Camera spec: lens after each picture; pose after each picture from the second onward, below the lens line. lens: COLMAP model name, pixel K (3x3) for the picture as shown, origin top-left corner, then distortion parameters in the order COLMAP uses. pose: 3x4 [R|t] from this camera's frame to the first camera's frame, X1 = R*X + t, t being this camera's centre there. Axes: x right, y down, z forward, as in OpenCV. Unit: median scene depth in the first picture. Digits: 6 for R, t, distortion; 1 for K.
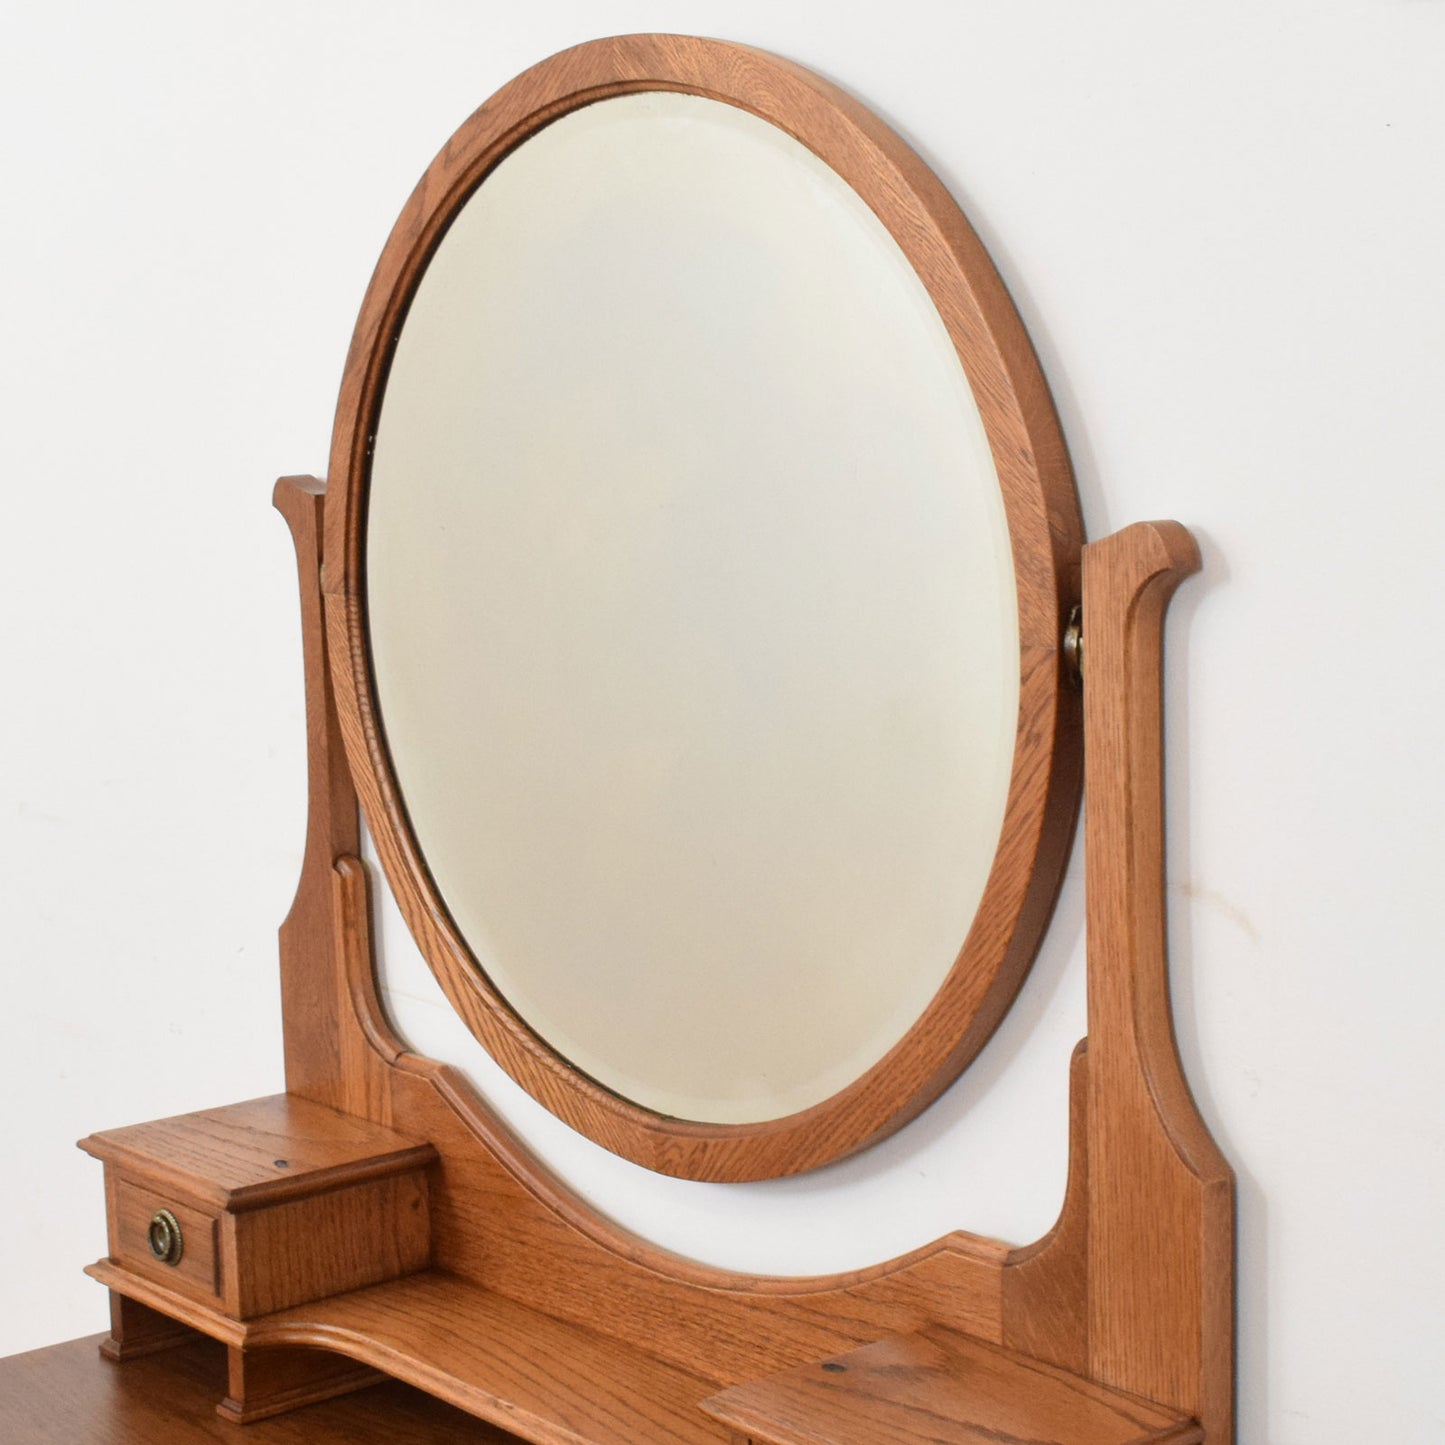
lens RADIAL K [[2982.8, 0, 702.6], [0, 2982.8, 680.6], [0, 0, 1]] dist [-0.014036, 0.000000]
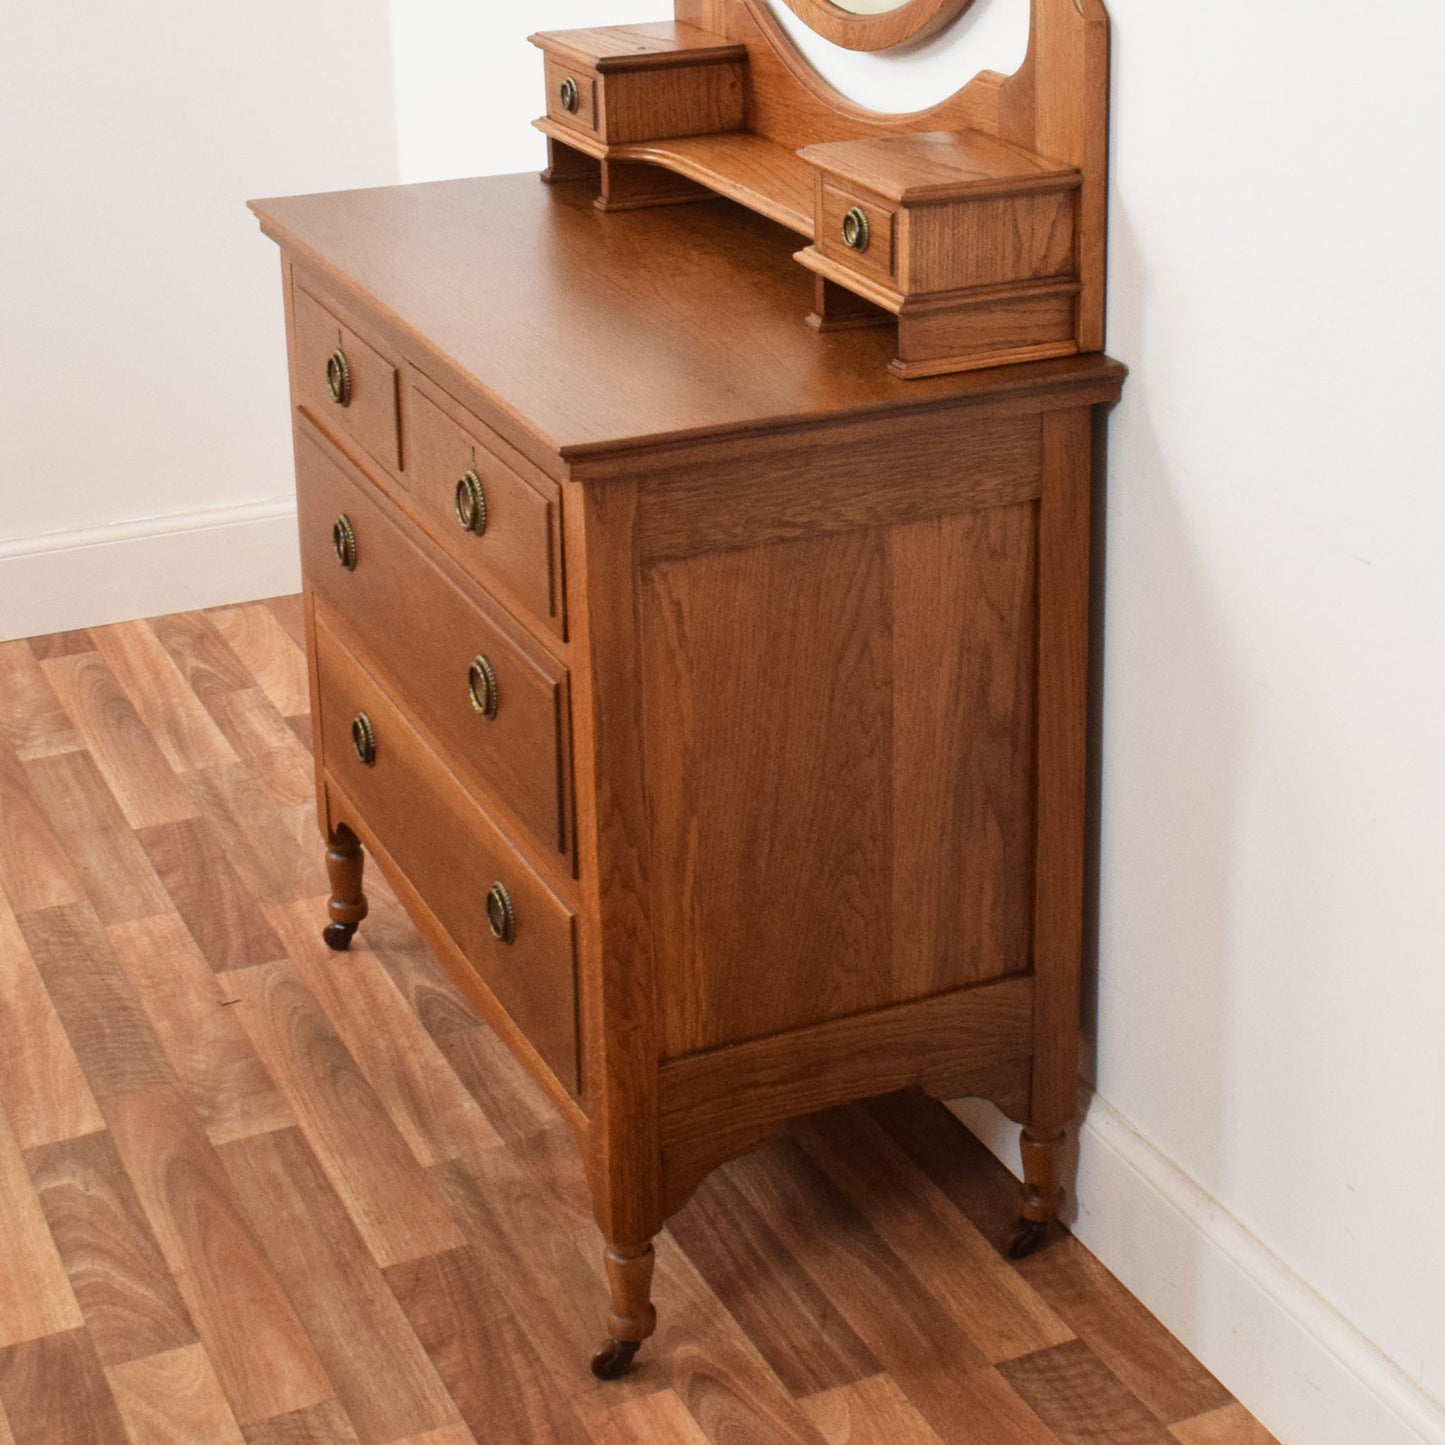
lens RADIAL K [[2934.4, 0, 826.7], [0, 2934.4, 432.9], [0, 0, 1]] dist [-0.041371, 0.000000]
pose [[0.968396, 0.082728, -0.235298, 0.355579], [-0.039876, 0.982608, 0.181358, 0.088985], [0.246210, -0.166243, 0.954853, -0.489087]]
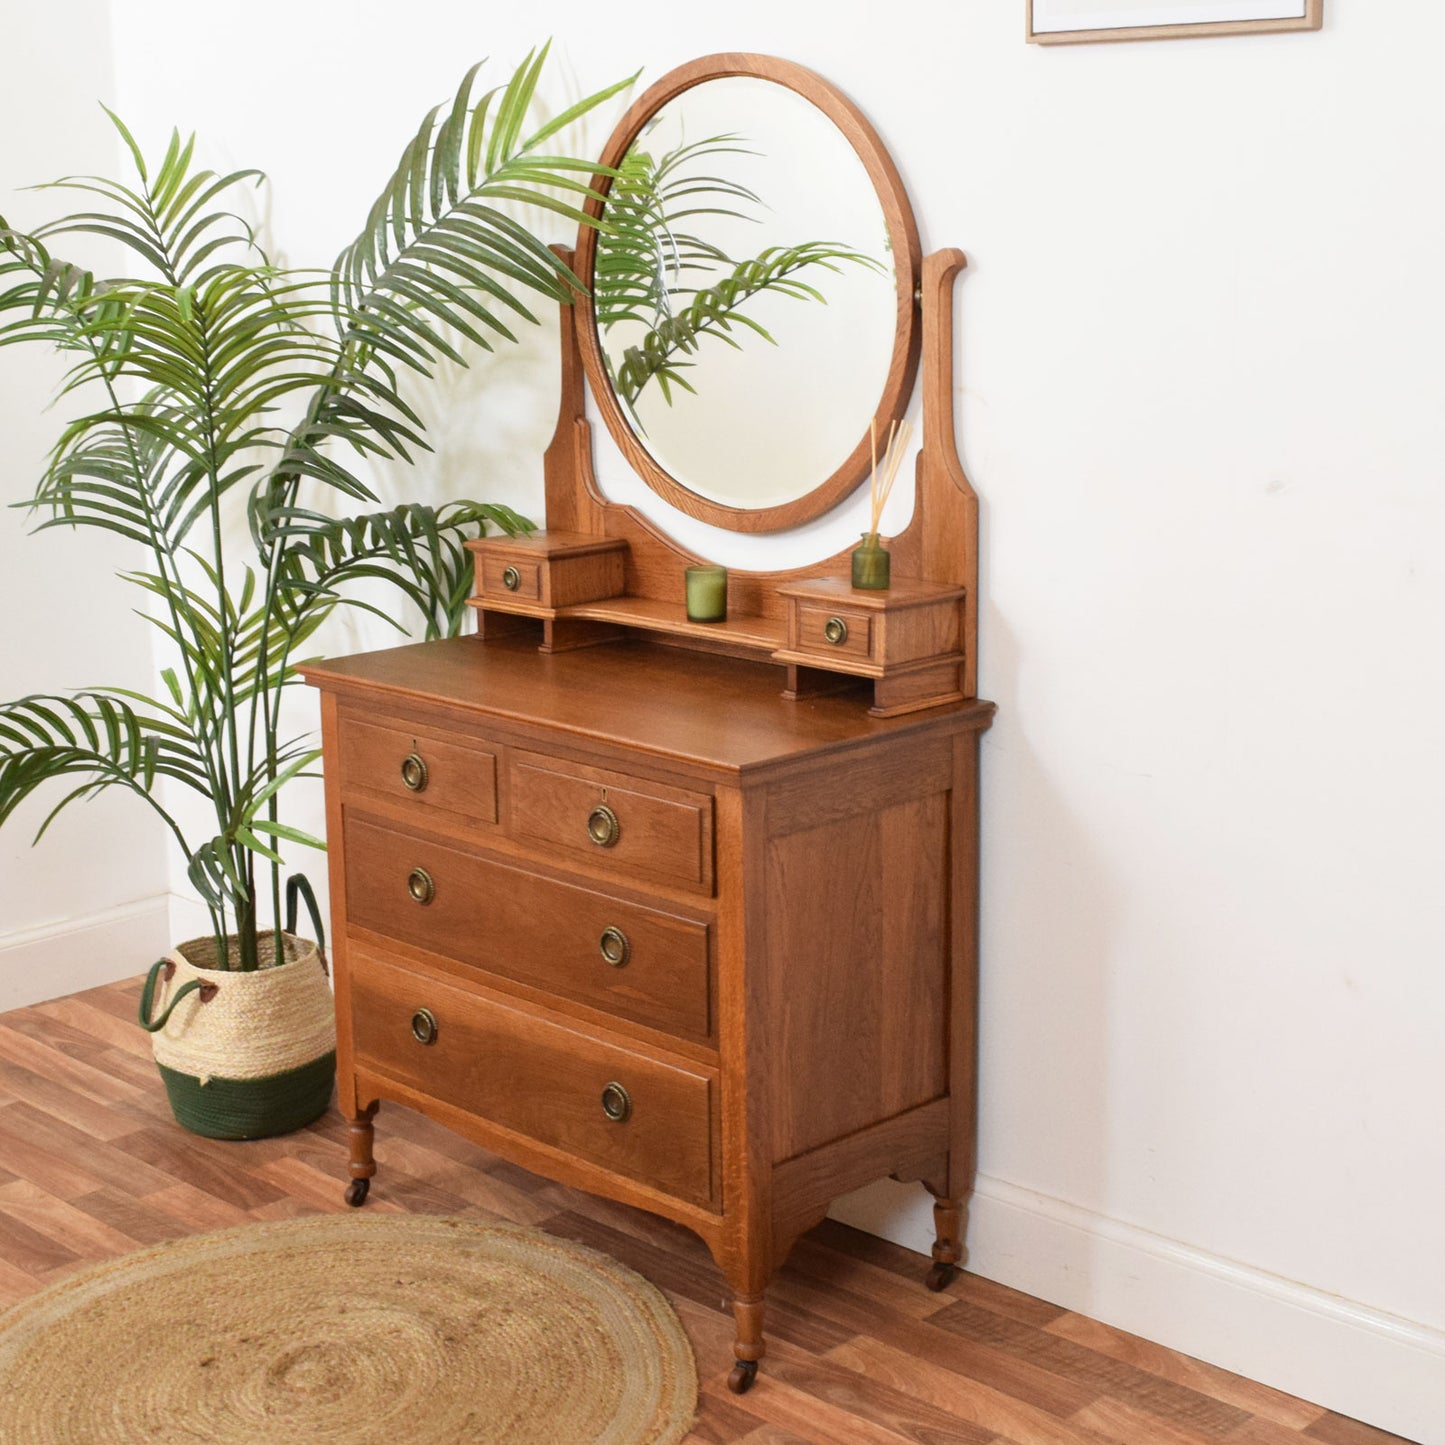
lens RADIAL K [[2459.2, 0, 739.6], [0, 2459.2, 684.4], [0, 0, 1]] dist [-0.004412, 0.000000]
pose [[0.995638, -0.009185, 0.092843, -0.204421], [0.002396, 0.997331, 0.072979, 0.147131], [-0.093266, -0.072438, 0.993003, -1.003900]]
